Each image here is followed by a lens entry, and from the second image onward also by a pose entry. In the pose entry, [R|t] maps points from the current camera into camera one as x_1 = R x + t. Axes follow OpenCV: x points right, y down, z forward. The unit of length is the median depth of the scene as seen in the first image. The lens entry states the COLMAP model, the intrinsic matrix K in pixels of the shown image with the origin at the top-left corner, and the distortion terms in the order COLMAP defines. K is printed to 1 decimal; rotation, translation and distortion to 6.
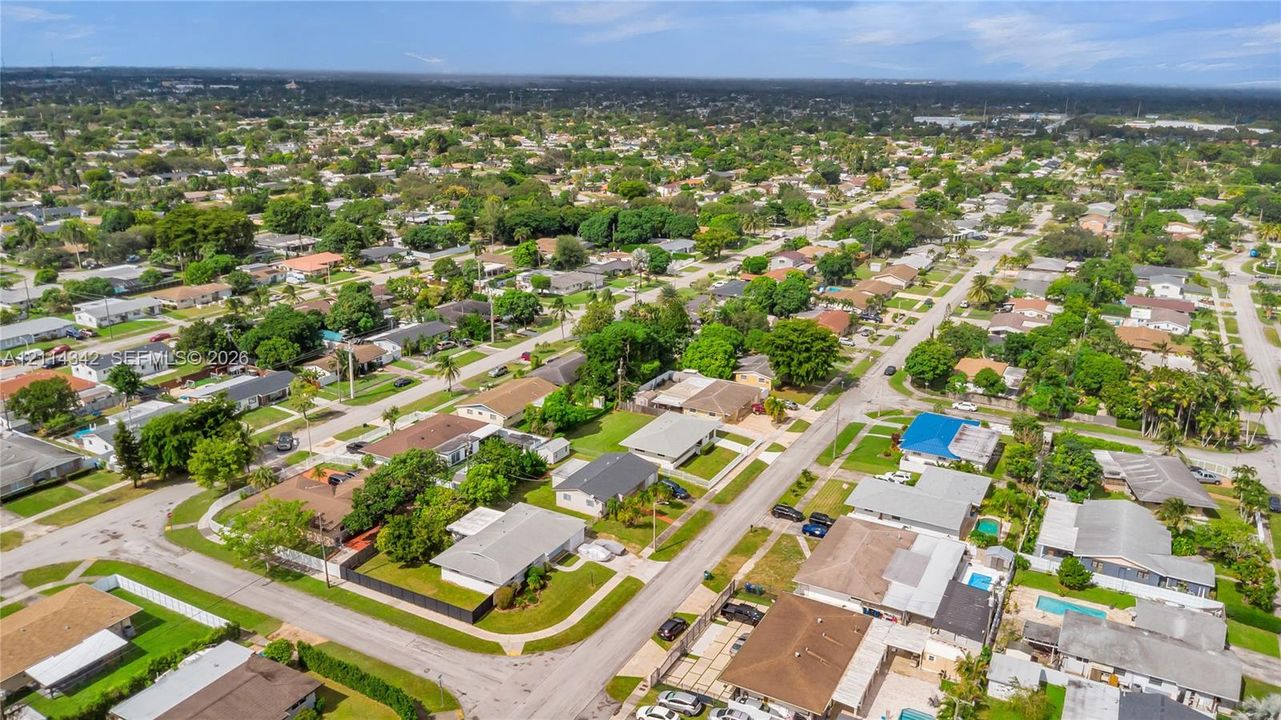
lens RADIAL K [[928.6, 0, 640.5], [0, 928.6, 360.0], [0, 0, 1]] dist [0.000160, 0.000131]
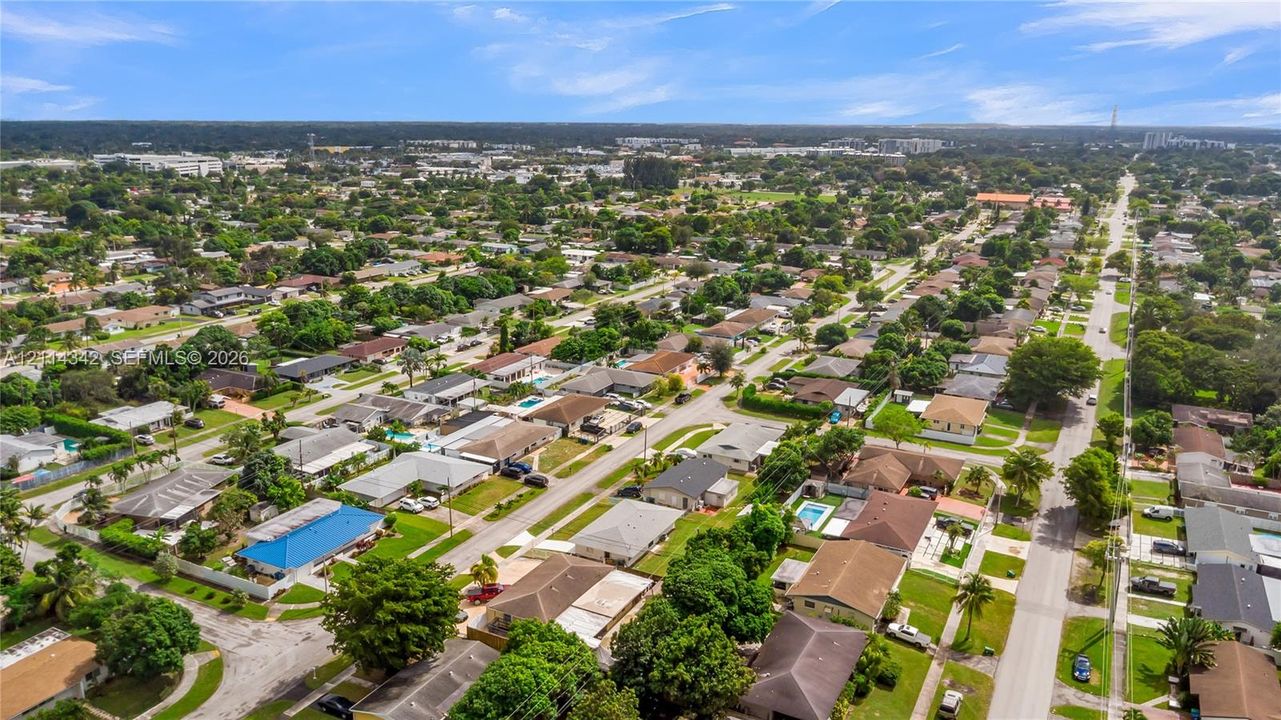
lens RADIAL K [[928.6, 0, 640.5], [0, 928.6, 360.0], [0, 0, 1]] dist [0.000160, 0.000131]
pose [[-0.999706, -0.015072, -0.018983, 0.046170], [-0.022814, 0.849618, 0.526905, -0.611906], [0.008187, 0.527184, -0.849712, 1.940213]]
